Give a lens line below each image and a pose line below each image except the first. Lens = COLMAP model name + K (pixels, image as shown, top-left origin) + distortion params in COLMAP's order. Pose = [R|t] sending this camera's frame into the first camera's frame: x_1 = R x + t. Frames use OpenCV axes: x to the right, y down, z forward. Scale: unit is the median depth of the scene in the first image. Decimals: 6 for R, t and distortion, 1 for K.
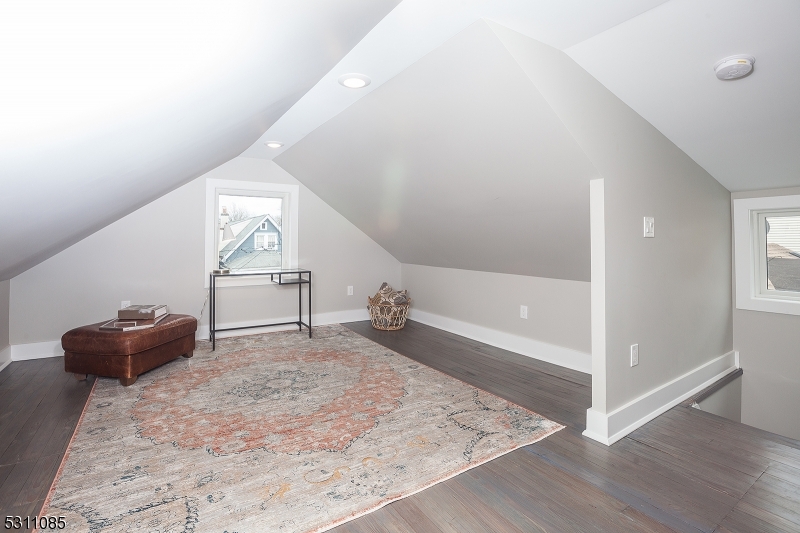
lens RADIAL K [[368.6, 0, 400.0], [0, 368.6, 266.5], [0, 0, 1]] dist [-0.018713, 0.000286]
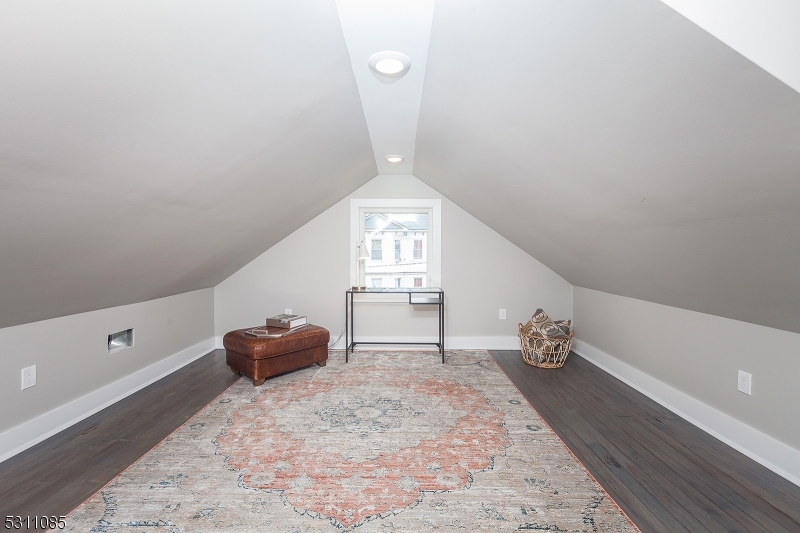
lens RADIAL K [[362.7, 0, 400.0], [0, 362.7, 284.3], [0, 0, 1]] dist [0.003310, -0.000057]
pose [[0.841201, 0.044155, -0.538917, 0.232905], [-0.034083, 0.999008, 0.028650, -0.042107], [0.539647, -0.005733, 0.841872, 0.262248]]
